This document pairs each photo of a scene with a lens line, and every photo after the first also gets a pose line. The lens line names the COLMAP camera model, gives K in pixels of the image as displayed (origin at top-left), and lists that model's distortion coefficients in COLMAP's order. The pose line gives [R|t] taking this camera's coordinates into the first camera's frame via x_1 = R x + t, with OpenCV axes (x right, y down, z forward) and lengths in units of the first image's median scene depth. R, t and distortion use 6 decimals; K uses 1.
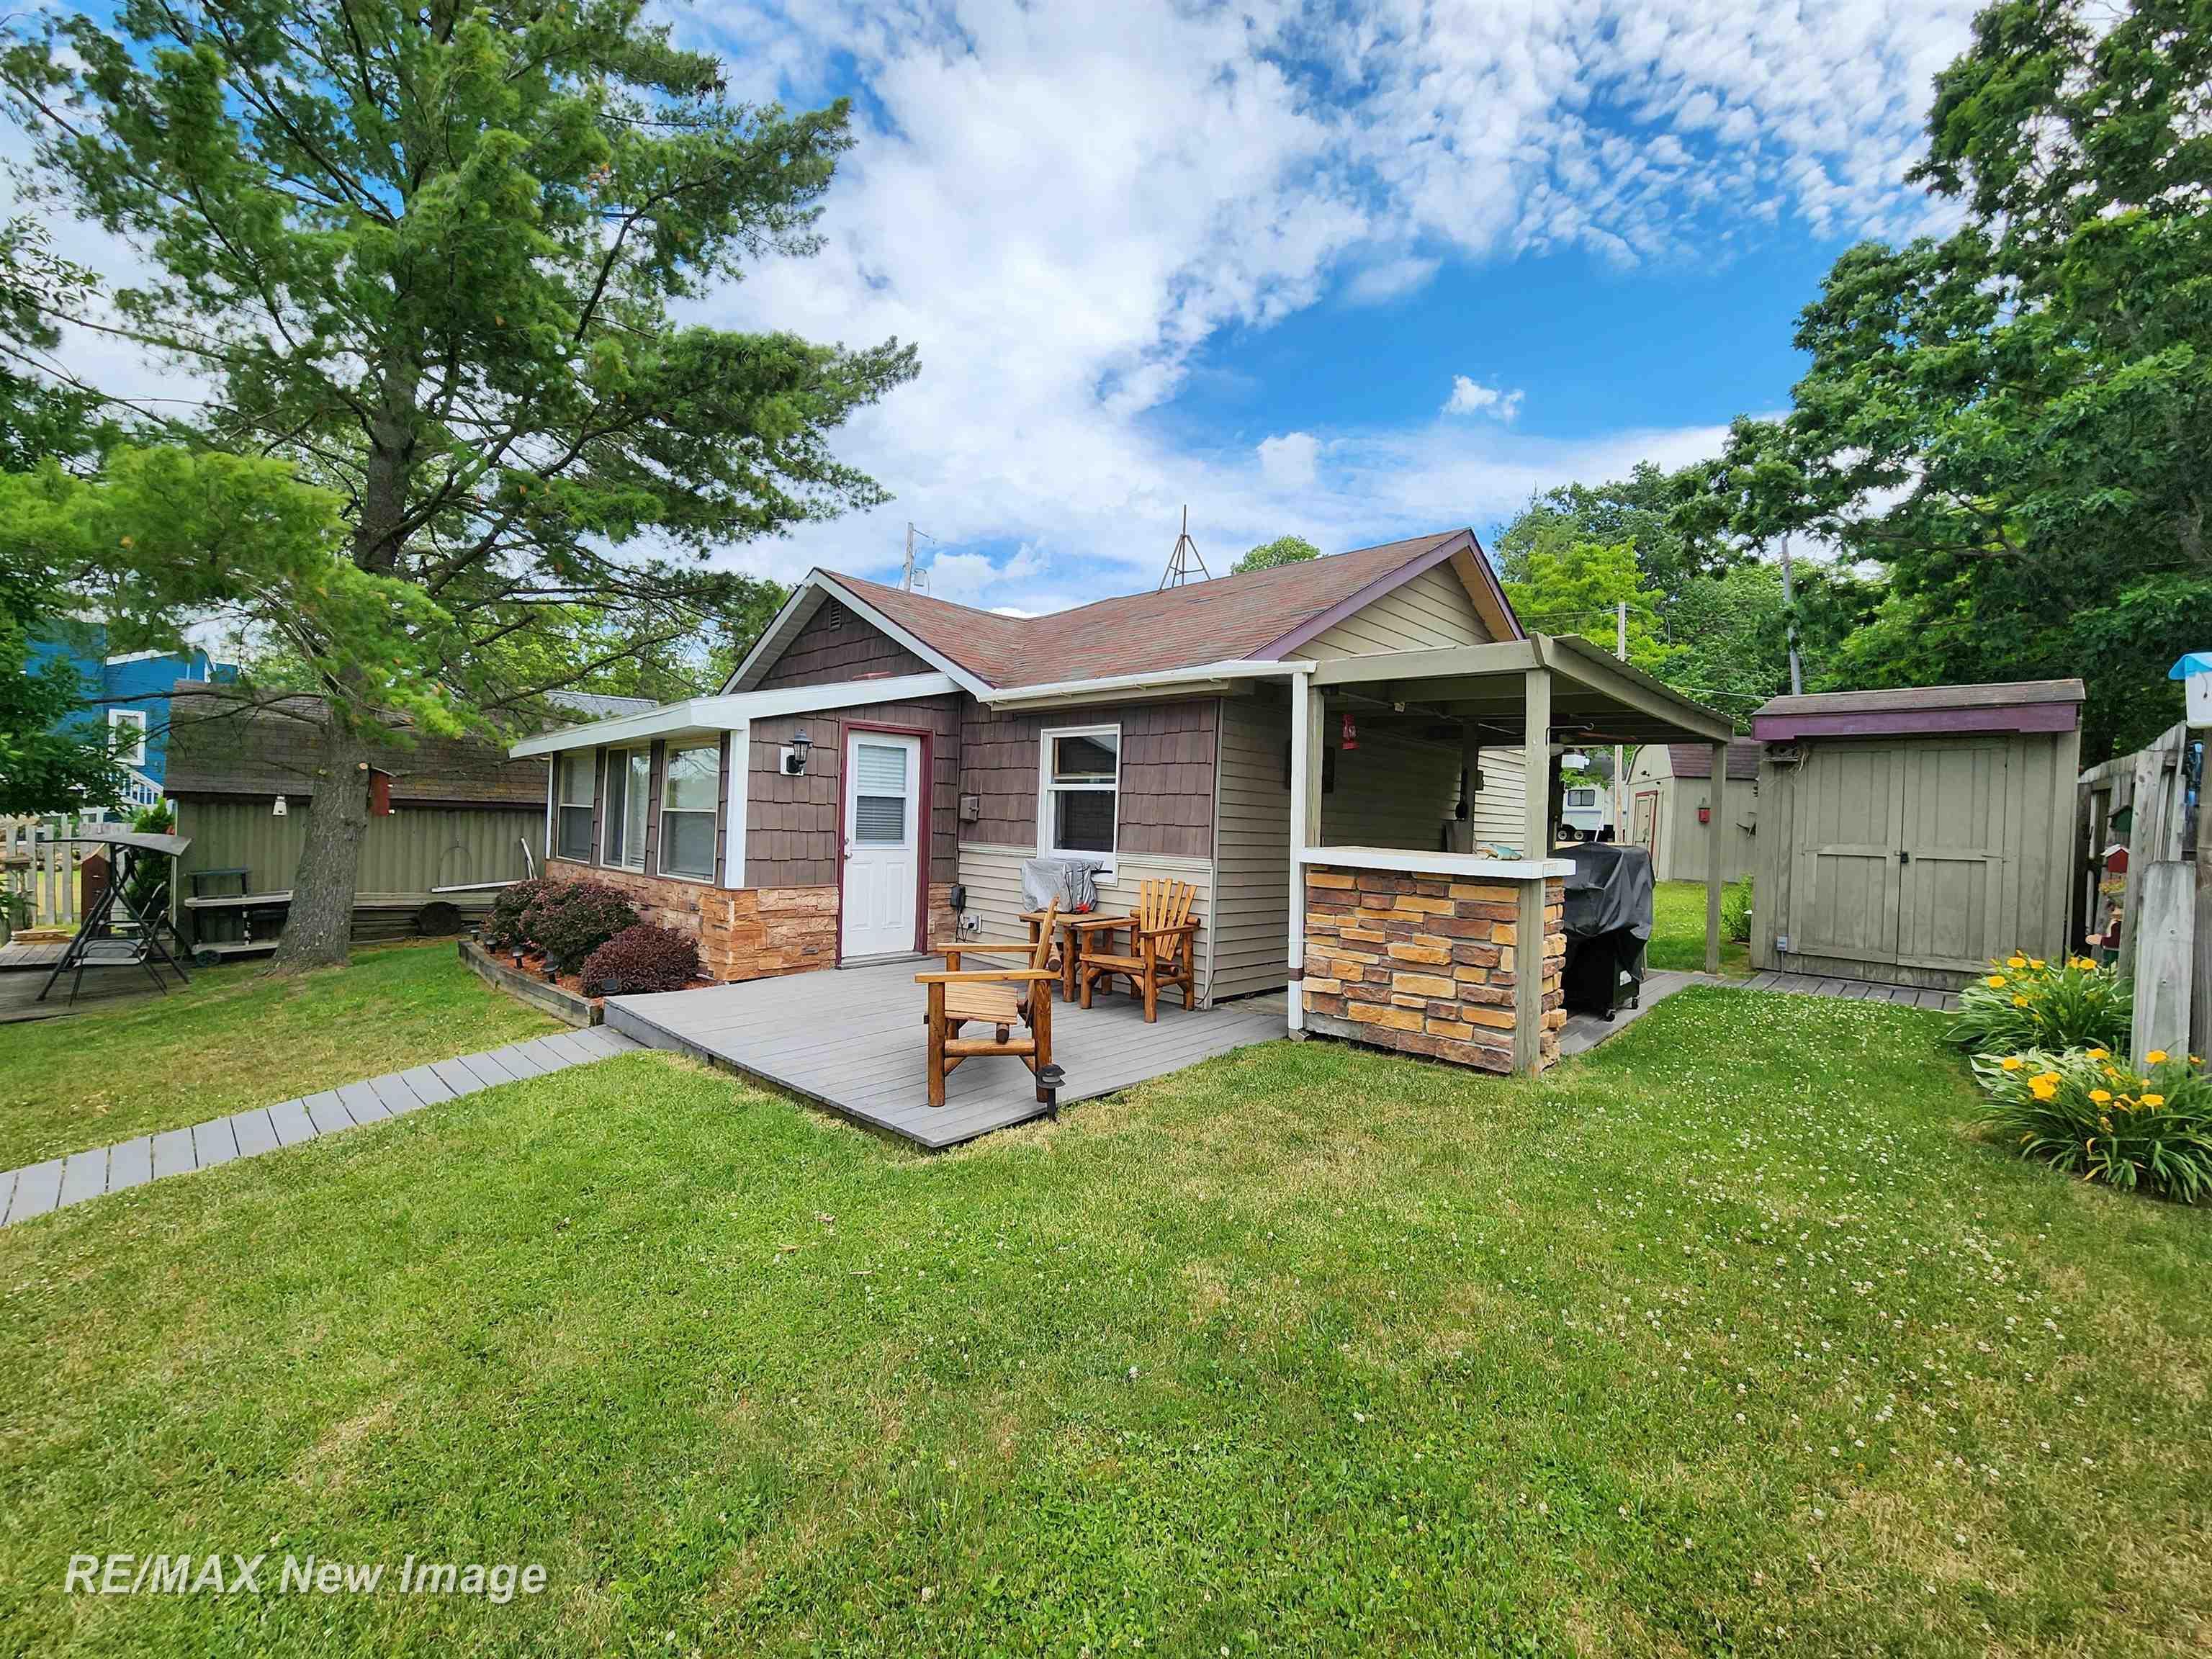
lens RADIAL K [[898.6, 0, 1135.4], [0, 898.6, 840.9], [0, 0, 1]] dist [0.000844, 0.000028]
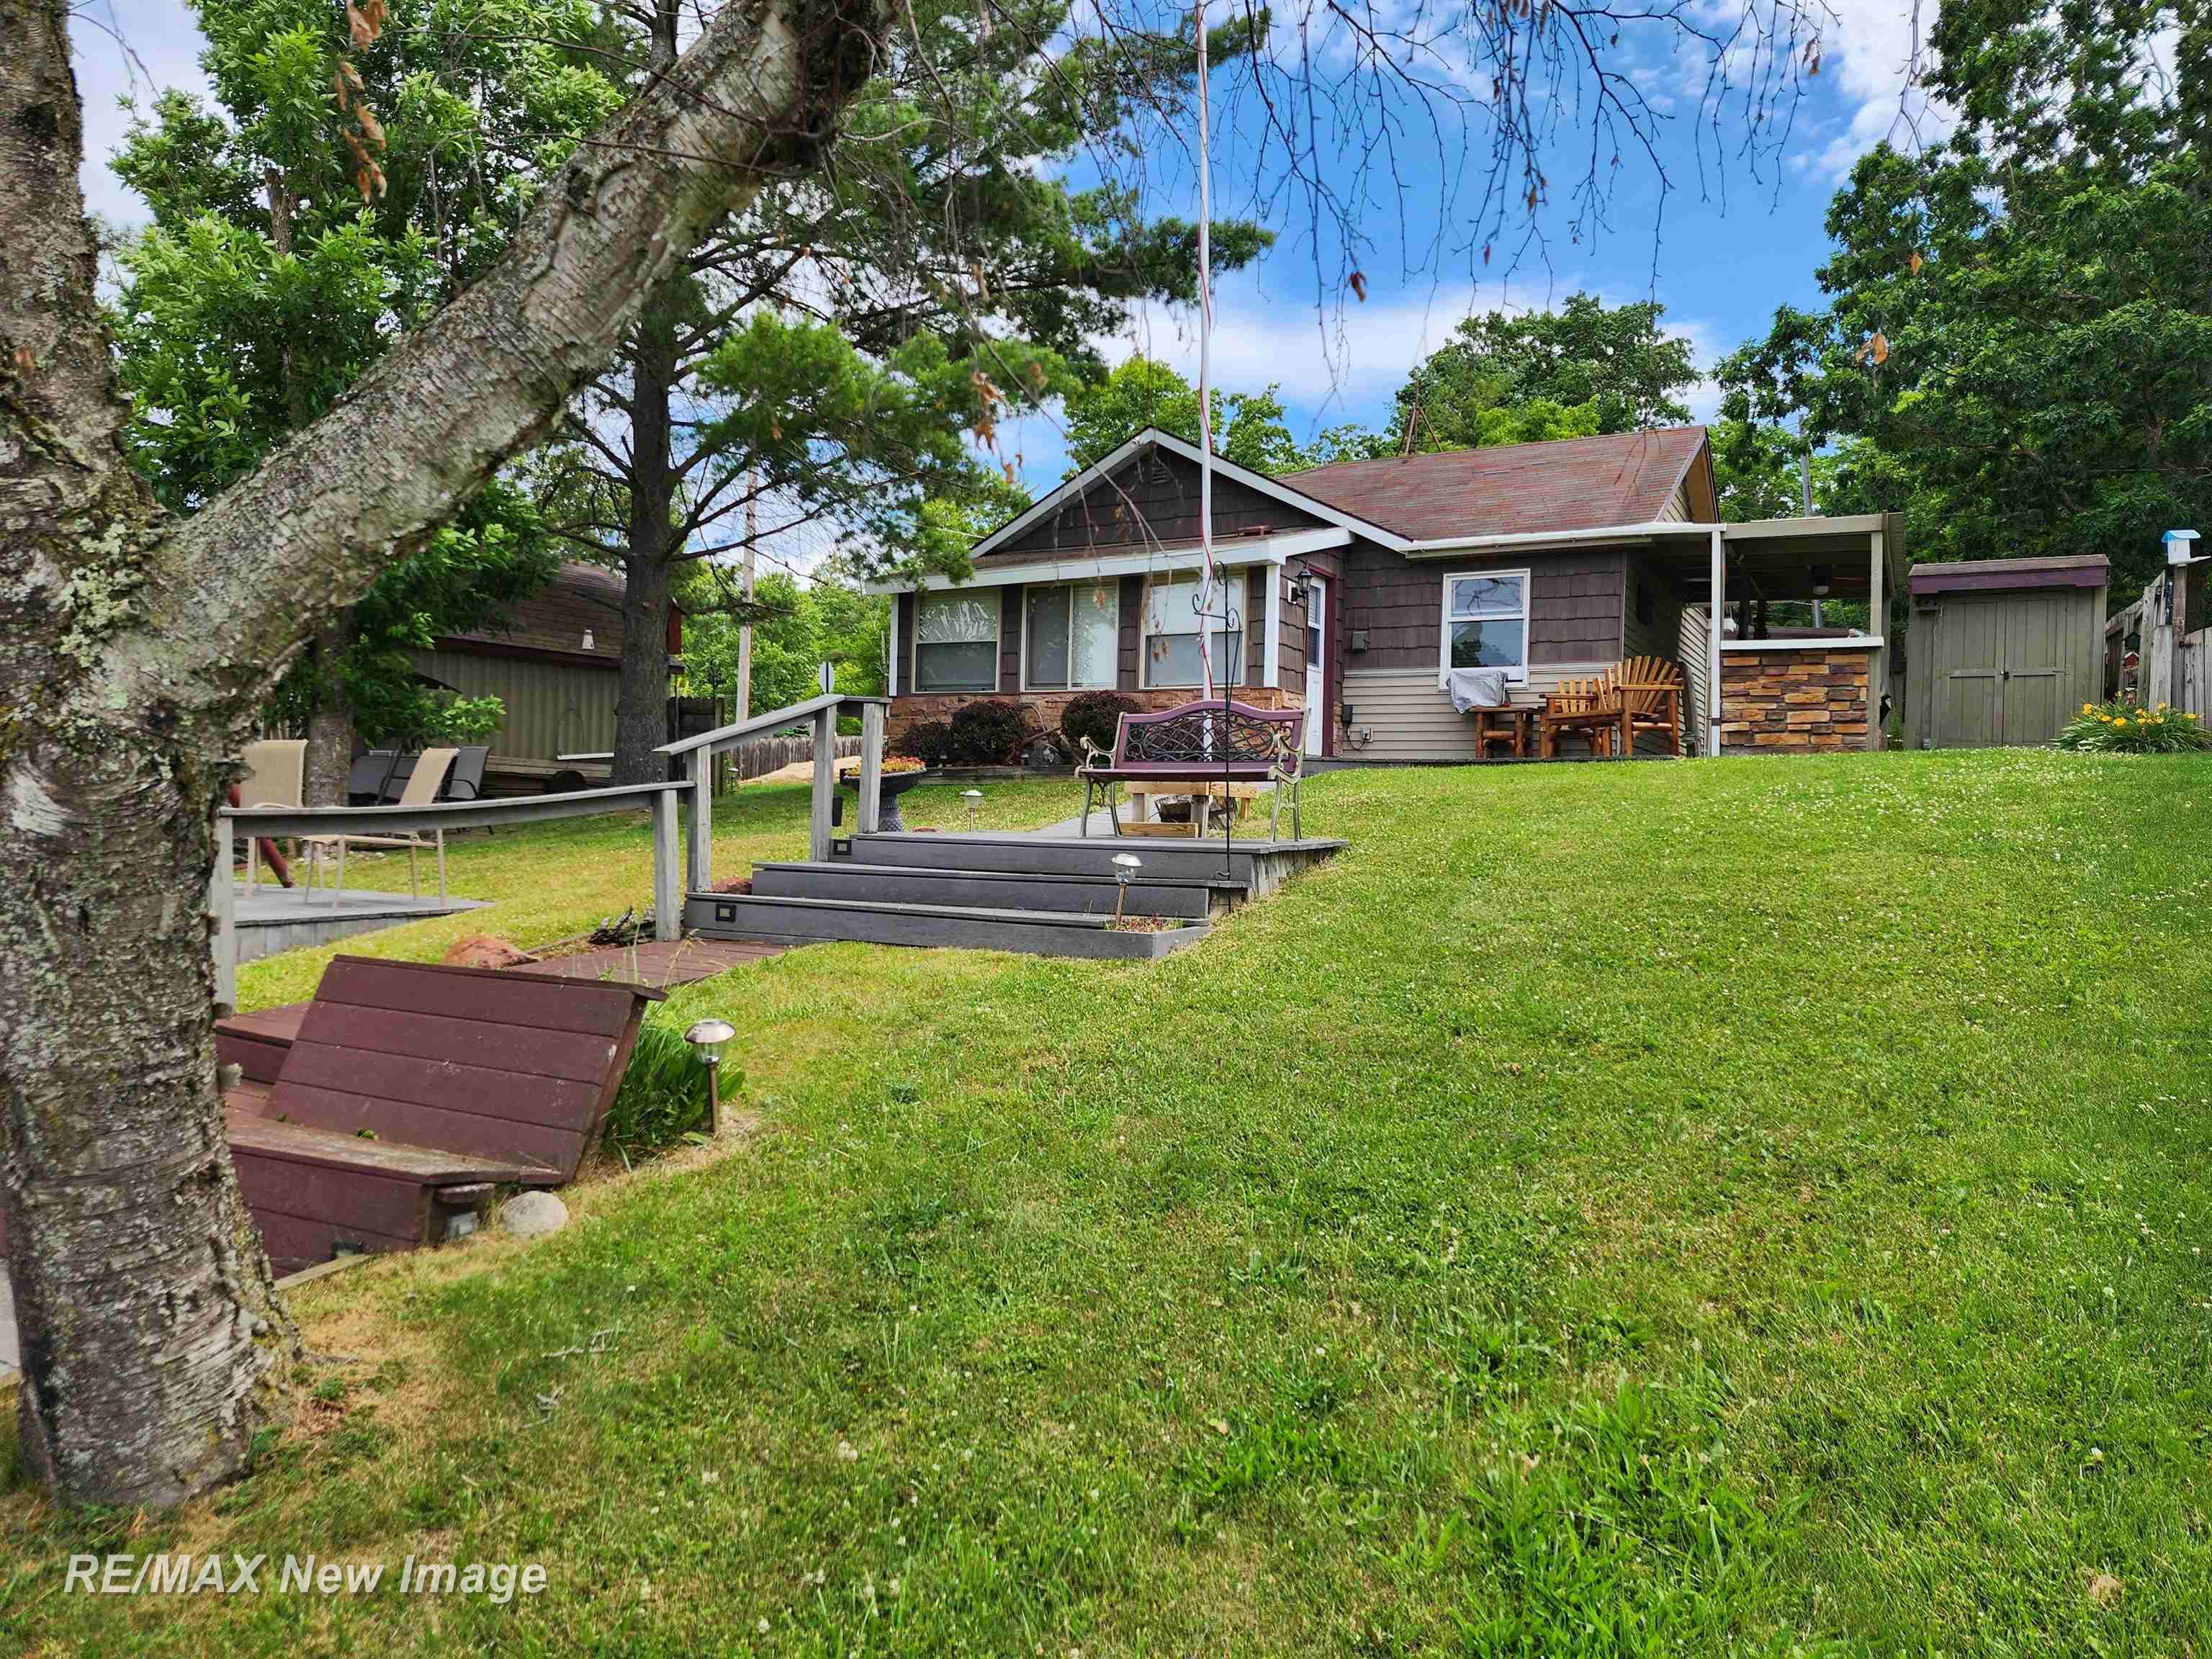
lens RADIAL K [[1479.2, 0, 1106.0], [0, 1479.2, 829.5], [0, 0, 1]] dist [0.016812, 0.000087]
pose [[0.967988, -0.017945, 0.250354, -1.212269], [0.018934, 0.999820, -0.001541, 0.256104], [-0.250281, 0.006232, 0.968153, -1.003789]]
